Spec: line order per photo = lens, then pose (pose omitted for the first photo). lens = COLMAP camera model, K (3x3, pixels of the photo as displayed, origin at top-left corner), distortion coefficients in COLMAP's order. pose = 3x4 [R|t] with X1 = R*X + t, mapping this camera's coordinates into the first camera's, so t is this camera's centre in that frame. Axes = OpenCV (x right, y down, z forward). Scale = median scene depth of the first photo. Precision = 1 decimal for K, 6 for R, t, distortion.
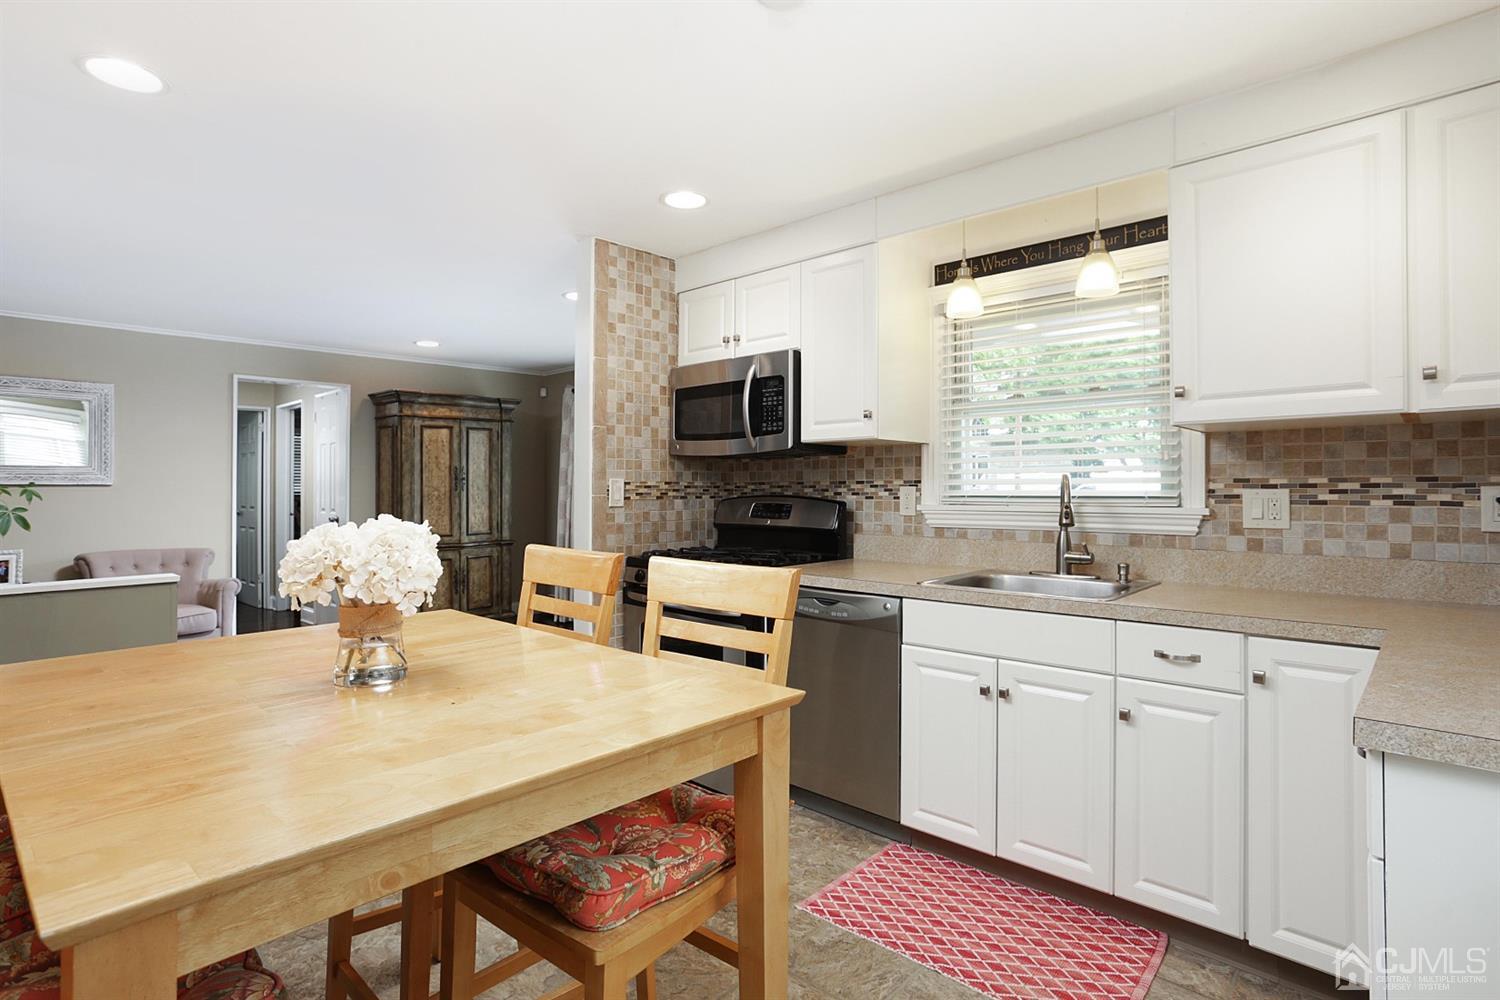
lens RADIAL K [[776.2, 0, 756.8], [0, 776.2, 475.5], [0, 0, 1]] dist [-0.012551, 0.004123]
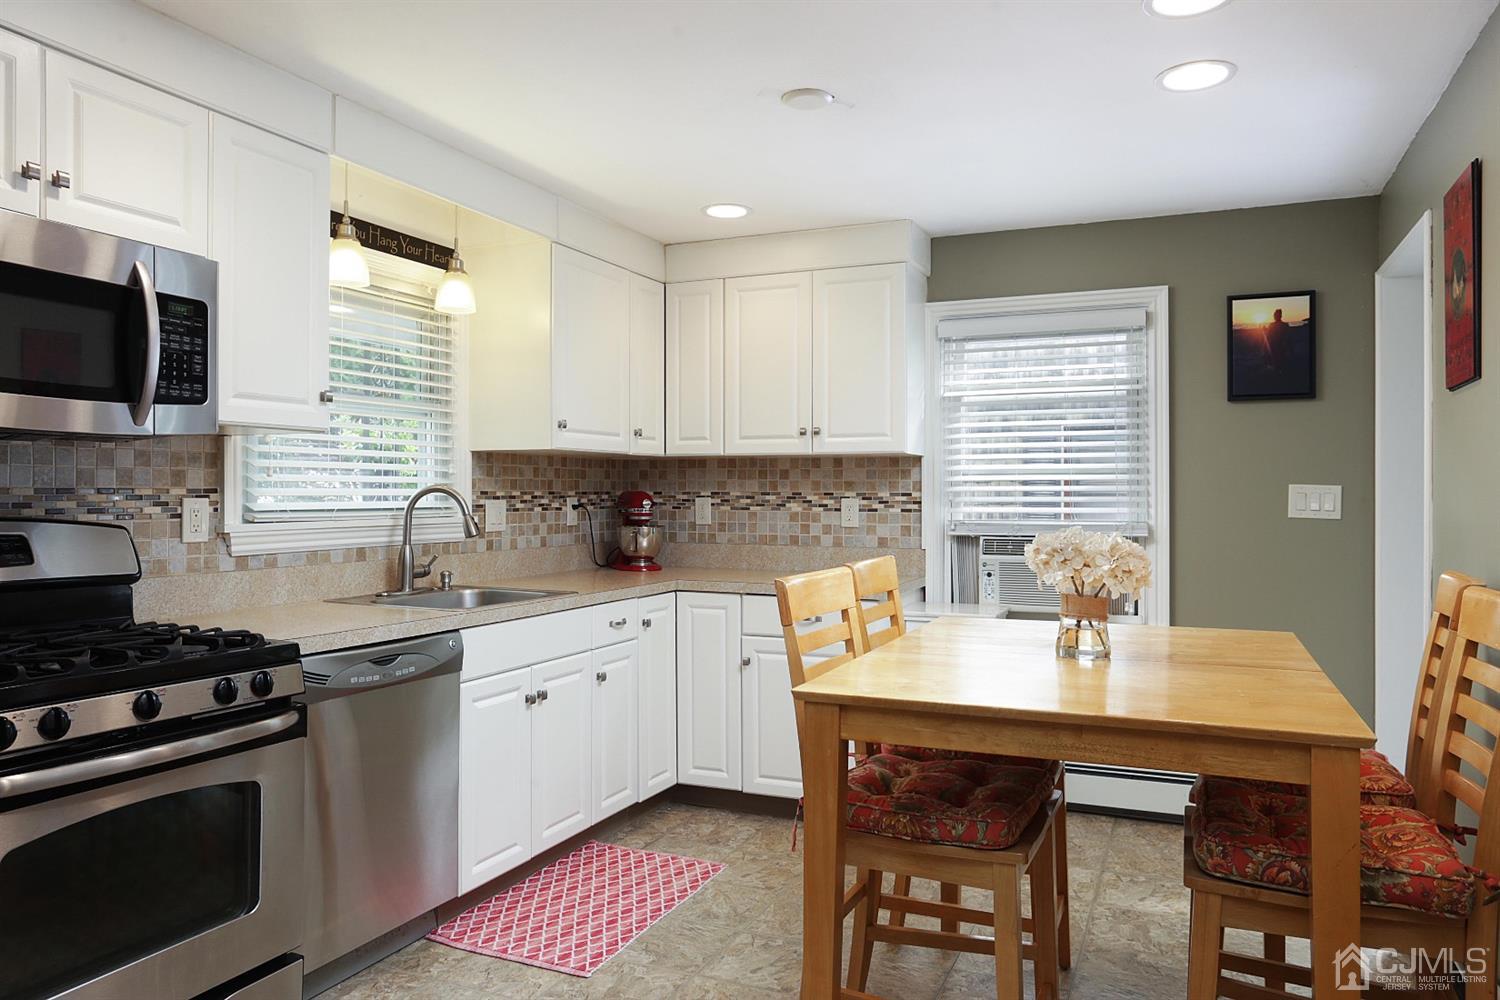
lens RADIAL K [[1032.1, 0, 754.5], [0, 1032.1, 474.4], [0, 0, 1]] dist [-0.010154, 0.006717]
pose [[-0.320657, 0.018183, 0.947021, -1.004503], [-0.017131, 0.999541, -0.024992, 0.009990], [-0.947040, -0.024238, -0.320198, 1.073254]]
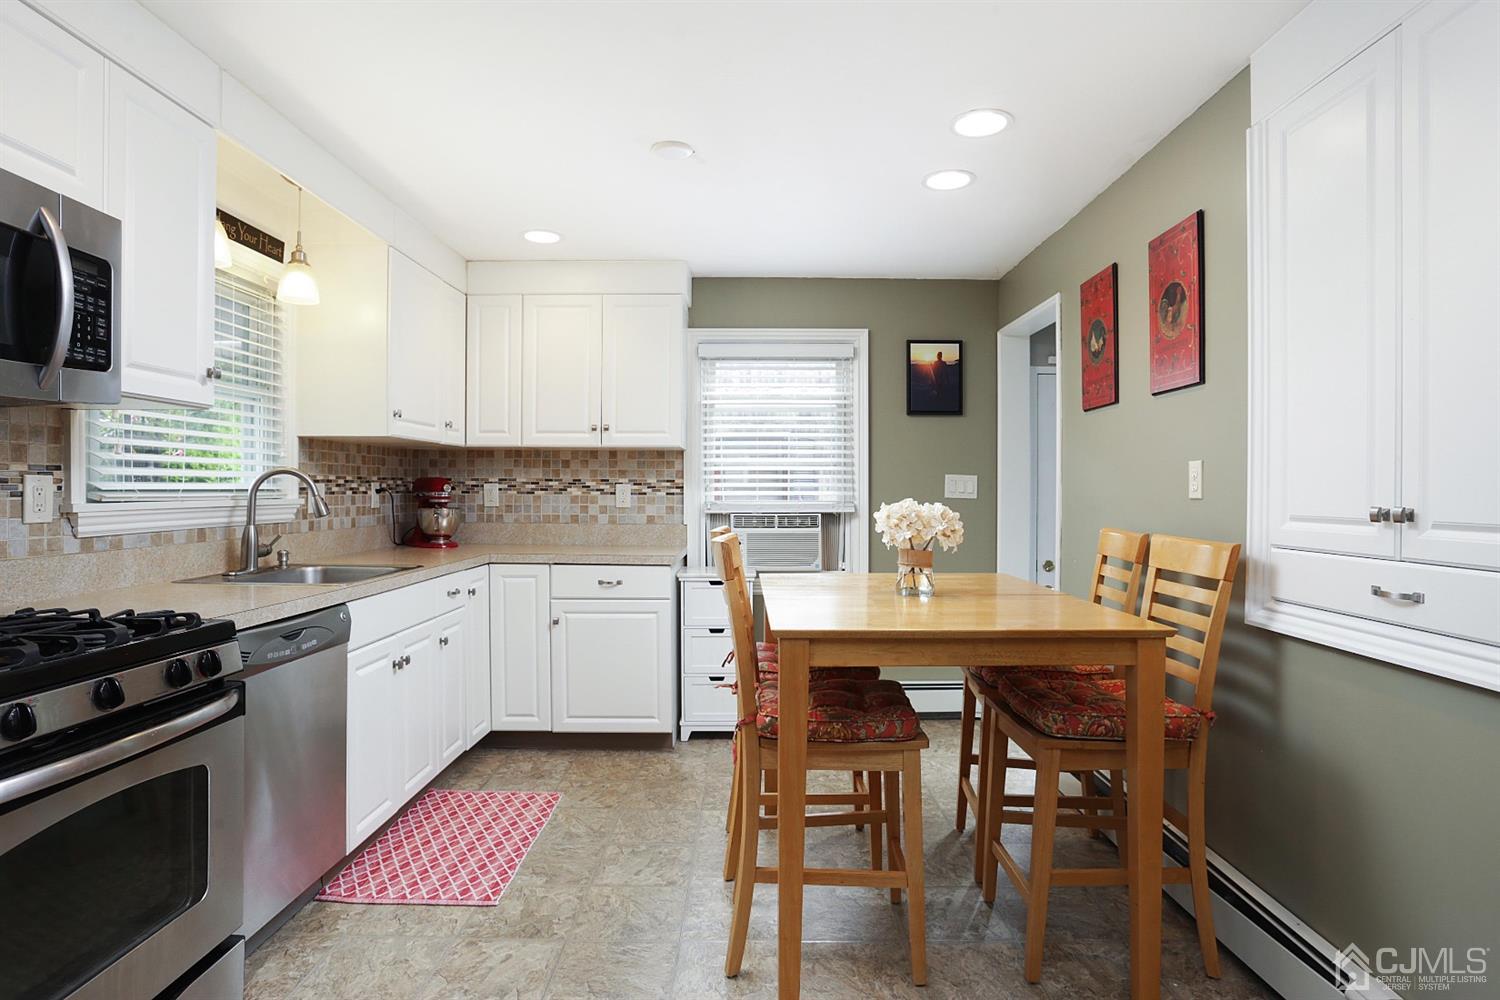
lens RADIAL K [[816.8, 0, 753.5], [0, 816.8, 479.3], [0, 0, 1]] dist [-0.038220, 0.017039]
pose [[-0.671385, 0.008030, 0.741065, -0.830293], [-0.014590, 0.999604, -0.024050, 0.031379], [-0.740965, -0.026959, -0.671002, 1.297313]]
